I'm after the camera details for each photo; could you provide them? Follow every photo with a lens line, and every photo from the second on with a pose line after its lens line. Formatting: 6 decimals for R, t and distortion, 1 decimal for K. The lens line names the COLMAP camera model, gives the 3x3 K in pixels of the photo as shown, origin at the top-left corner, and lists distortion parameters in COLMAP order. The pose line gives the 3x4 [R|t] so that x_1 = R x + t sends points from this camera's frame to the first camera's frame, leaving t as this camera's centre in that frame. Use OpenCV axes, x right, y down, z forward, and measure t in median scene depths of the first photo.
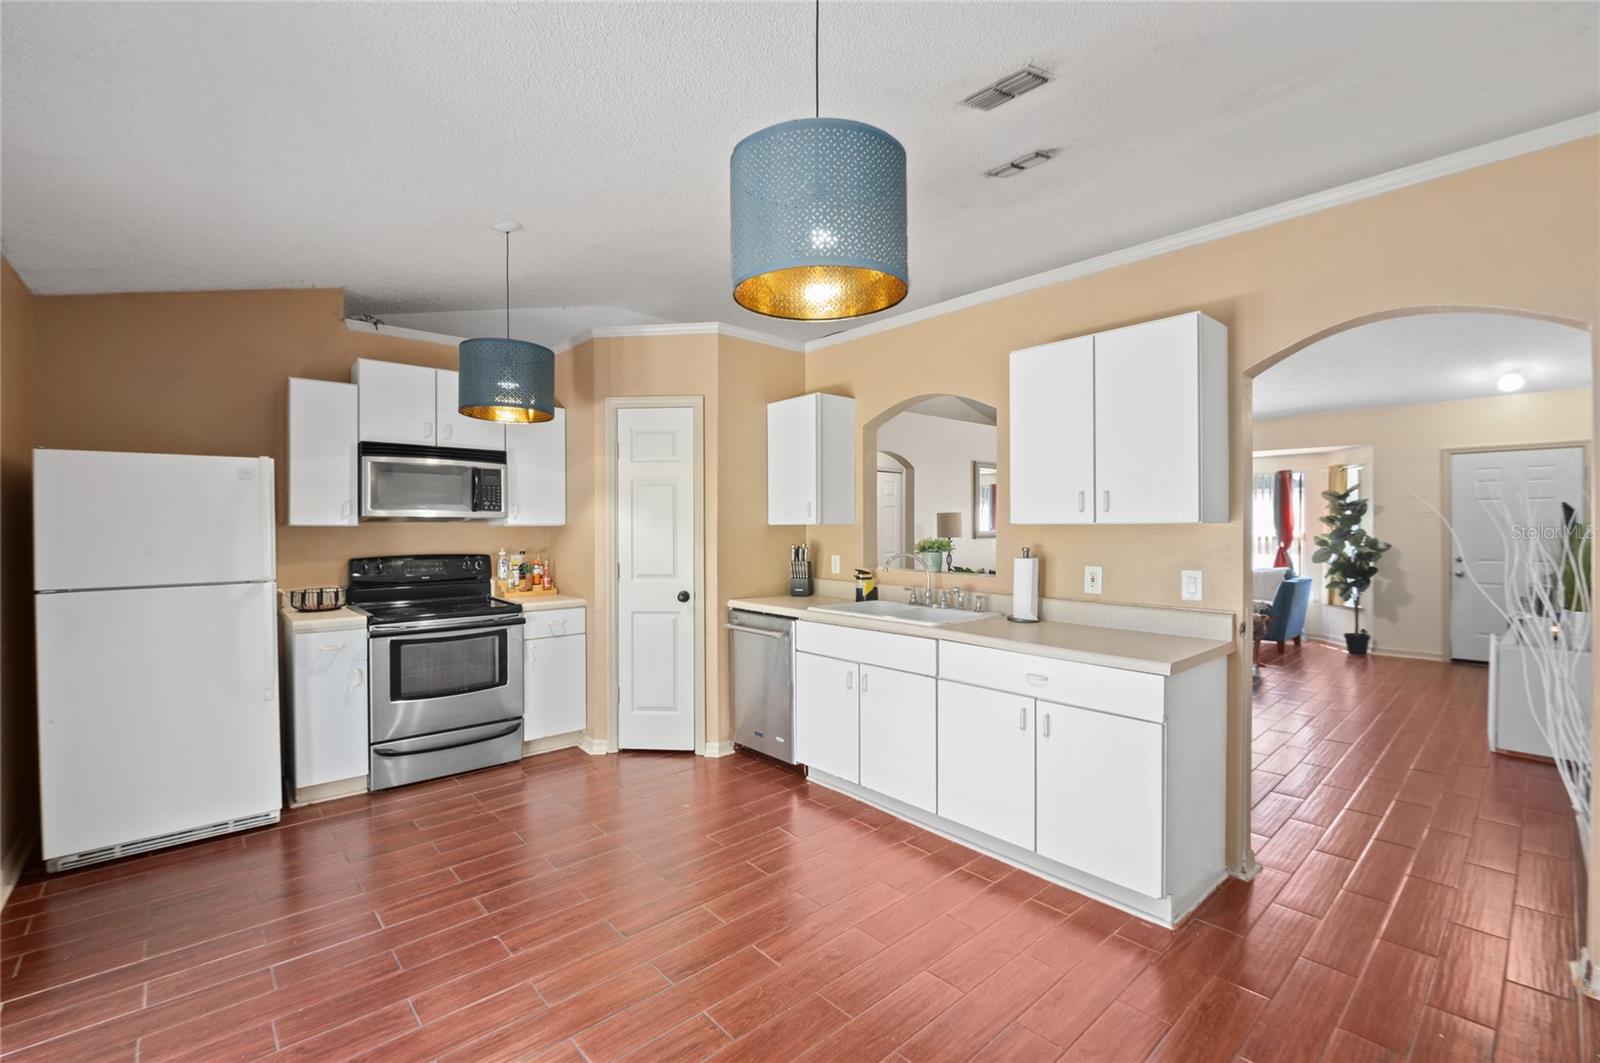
lens RADIAL K [[697.3, 0, 804.3], [0, 697.3, 530.6], [0, 0, 1]] dist [-0.009198, -0.001862]
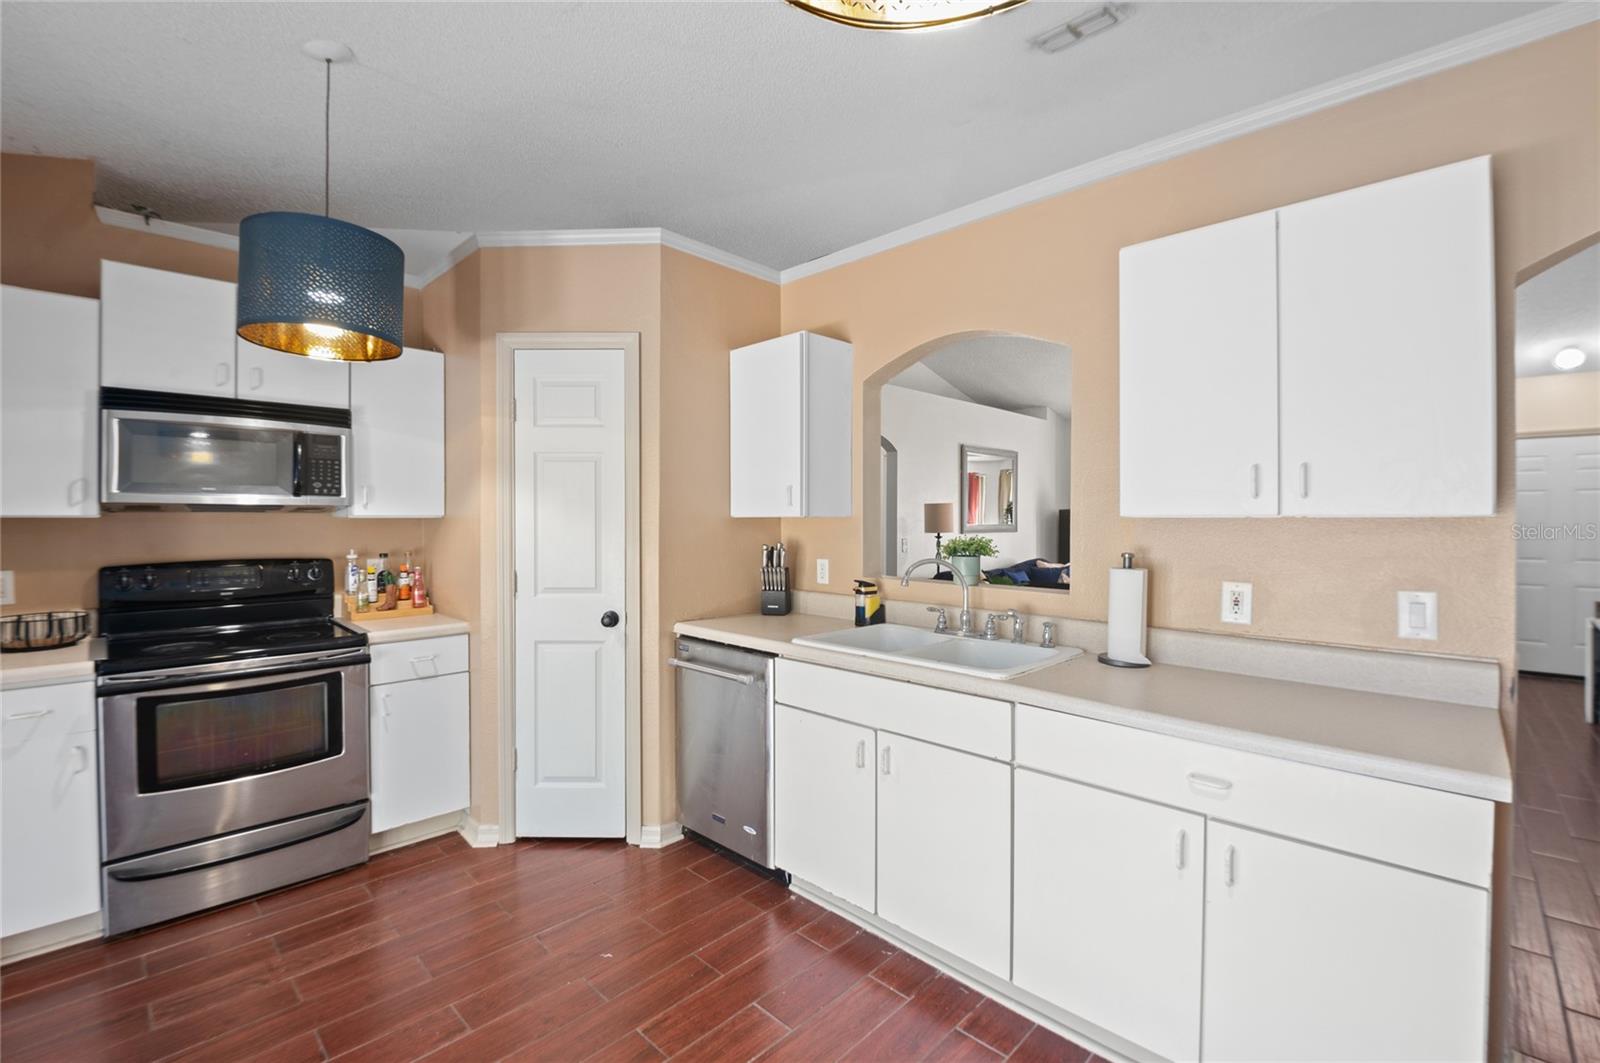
lens RADIAL K [[697.3, 0, 798.8], [0, 697.3, 519.3], [0, 0, 1]] dist [-0.009198, -0.001862]
pose [[0.997871, 0.002387, 0.065177, -0.030869], [-0.001998, 0.999980, -0.006041, -0.002397], [-0.065190, 0.005898, 0.997855, 0.297651]]
